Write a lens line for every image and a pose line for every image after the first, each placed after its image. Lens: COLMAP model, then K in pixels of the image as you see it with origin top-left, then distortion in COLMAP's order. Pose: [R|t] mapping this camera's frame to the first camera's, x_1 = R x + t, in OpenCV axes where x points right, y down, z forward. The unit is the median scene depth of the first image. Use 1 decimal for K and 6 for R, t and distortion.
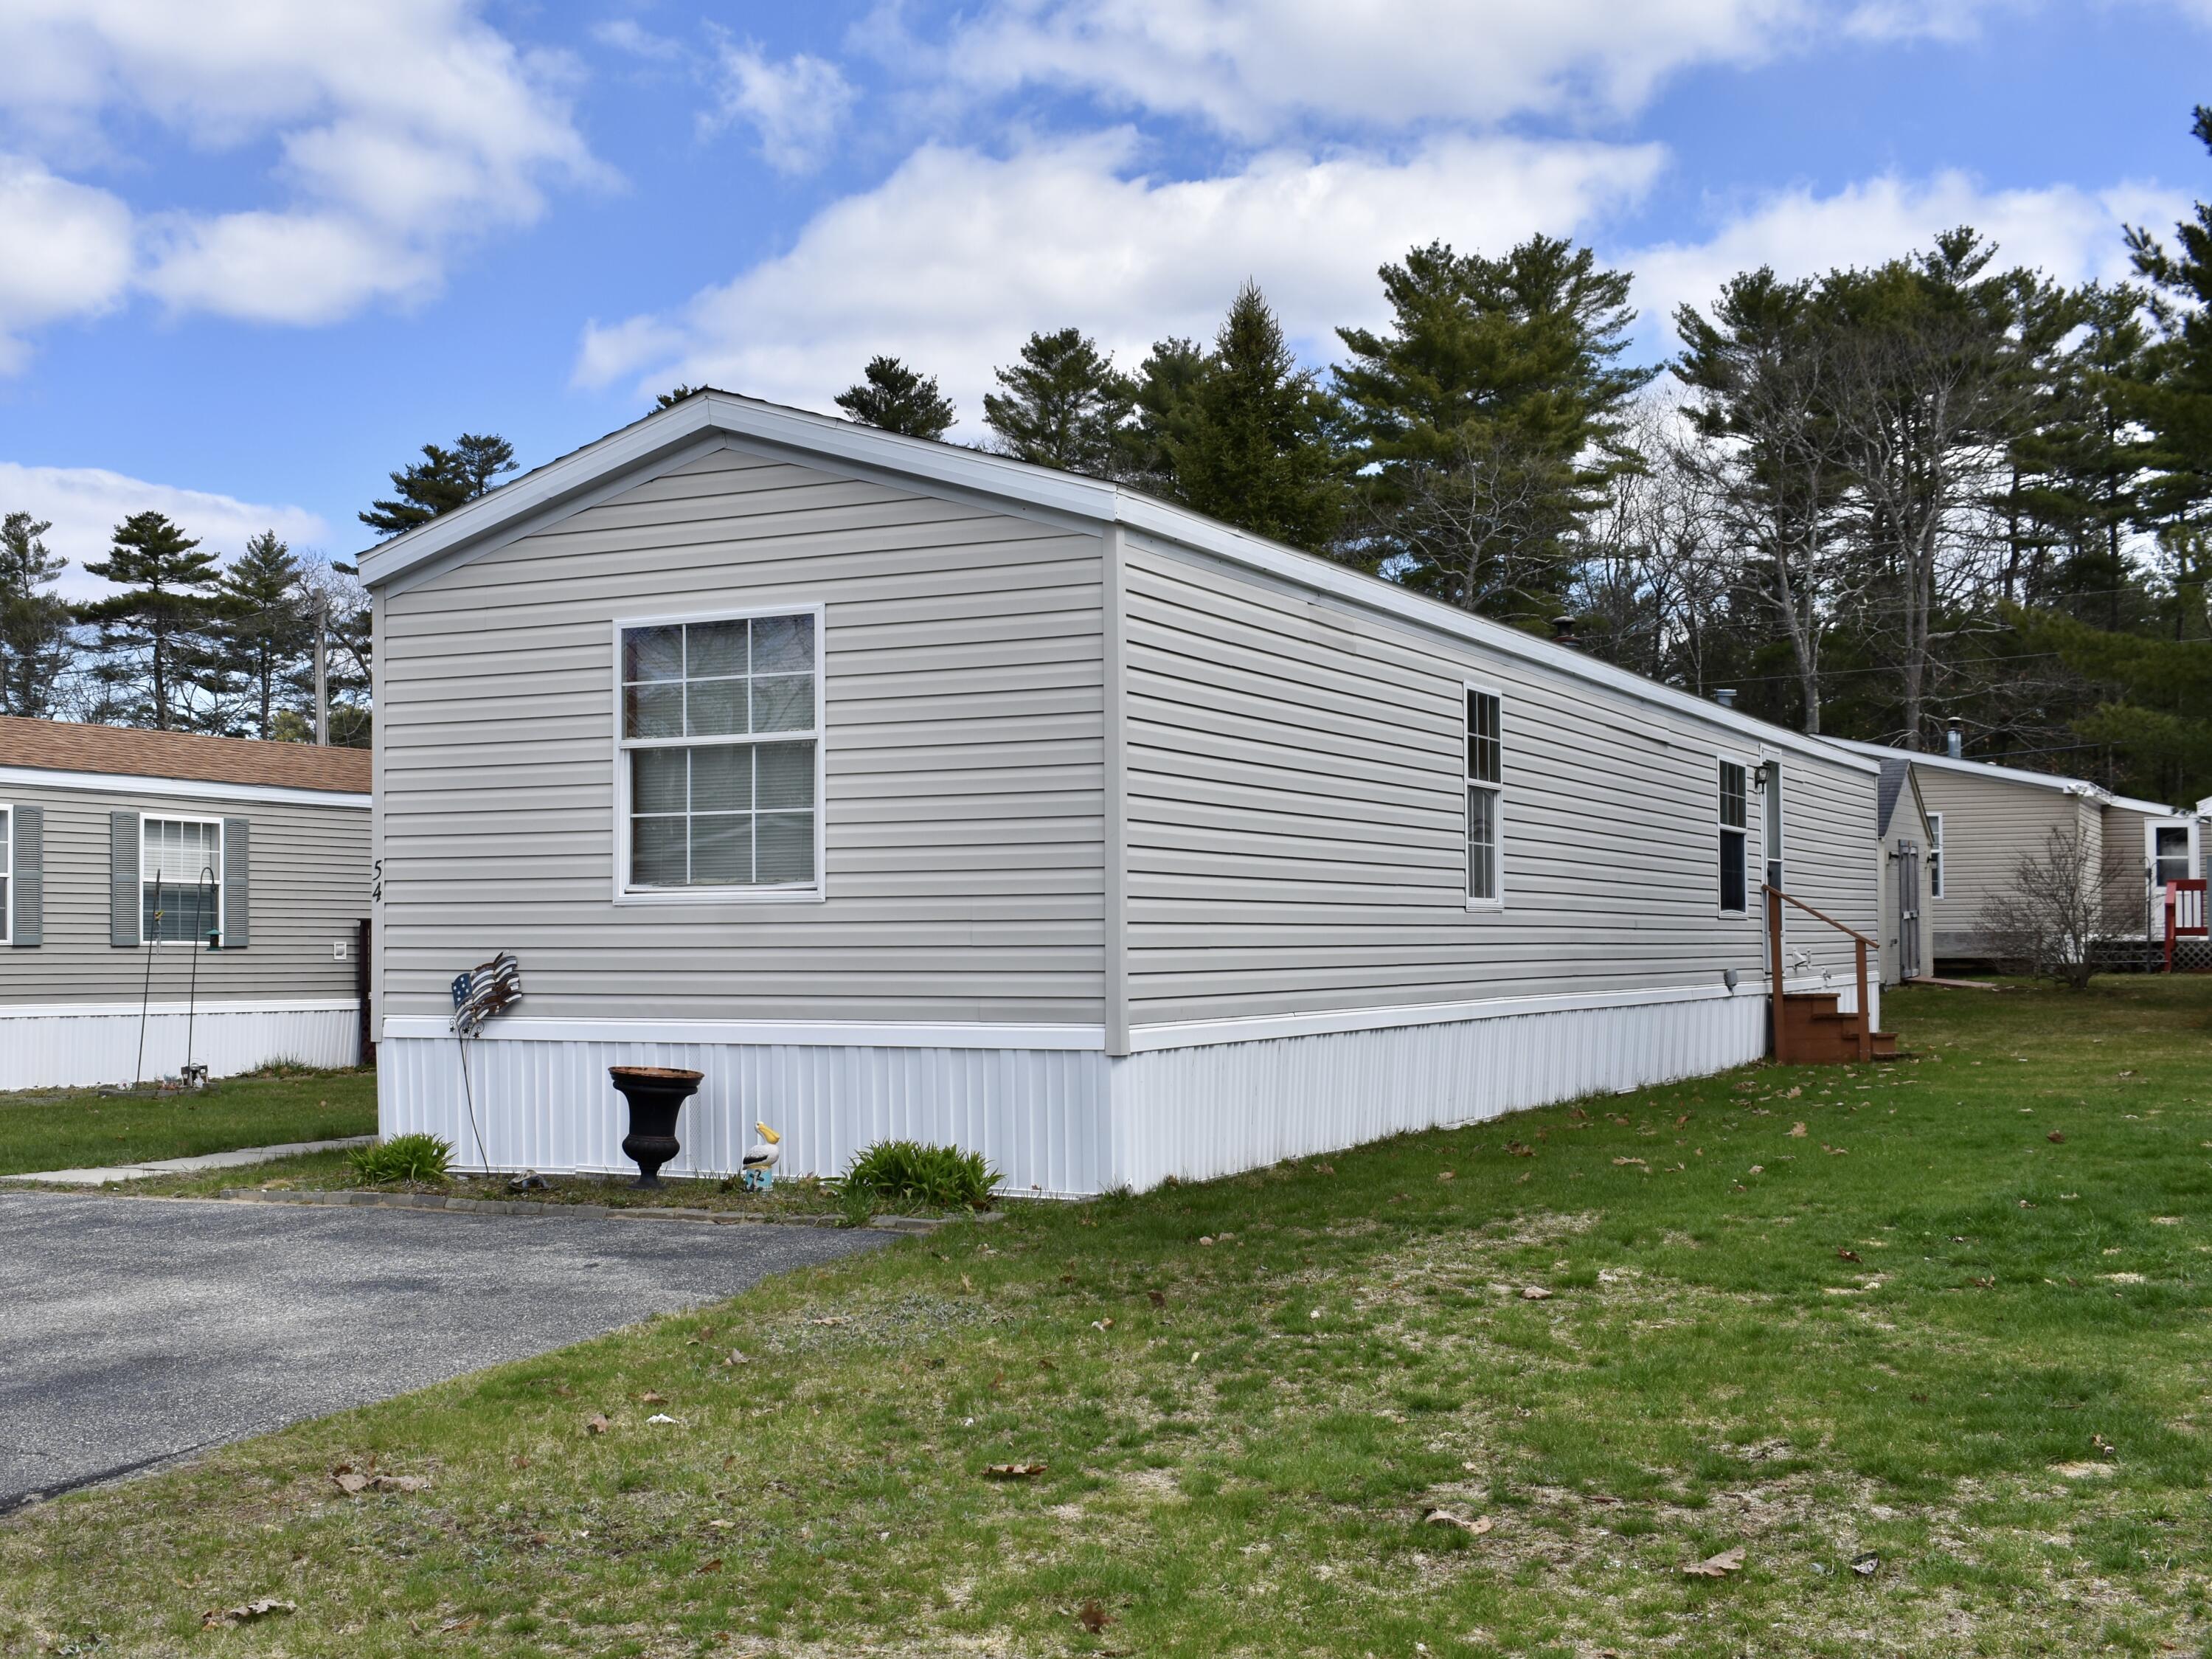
lens RADIAL K [[2425.1, 0, 1106.0], [0, 2425.1, 829.5], [0, 0, 1]] dist [0.000257, 0.002731]
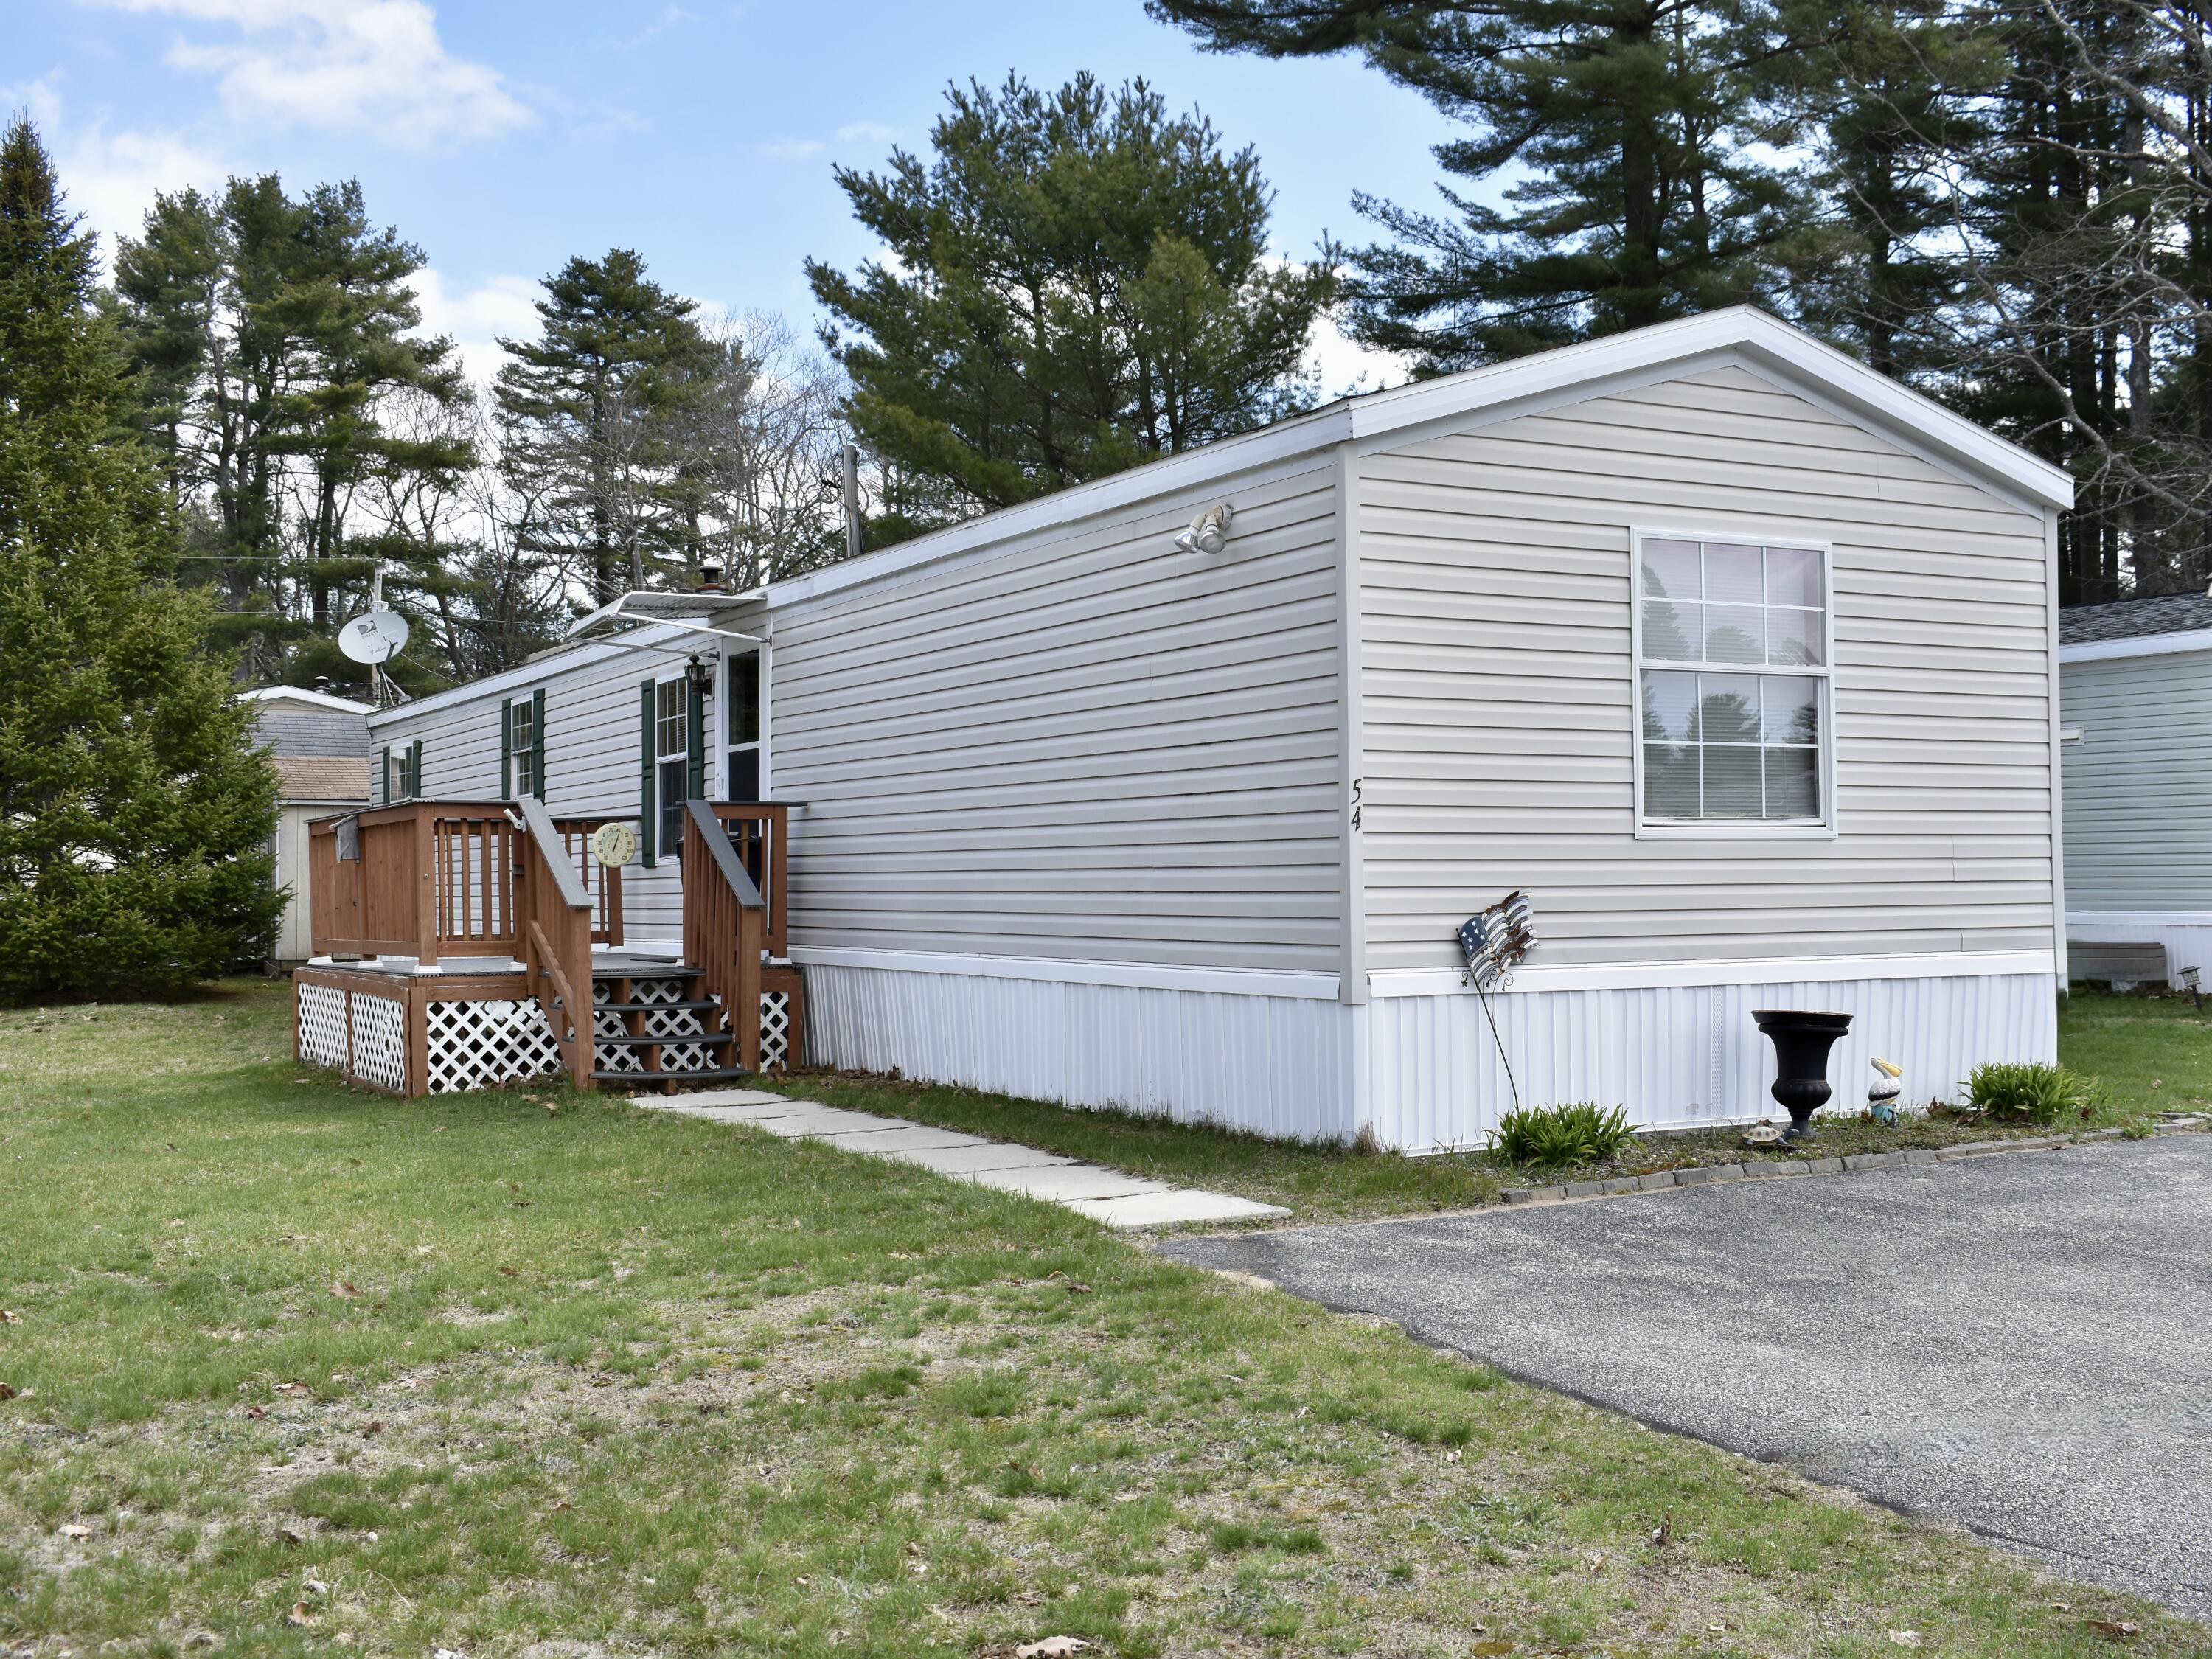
lens RADIAL K [[2425.0, 0, 1106.0], [0, 2425.0, 829.5], [0, 0, 1]] dist [0.000257, 0.002731]
pose [[0.565769, 0.020143, 0.824317, -1.105098], [-0.025181, 0.999657, -0.007144, 0.040648], [-0.824179, -0.016715, 0.566083, 0.667351]]
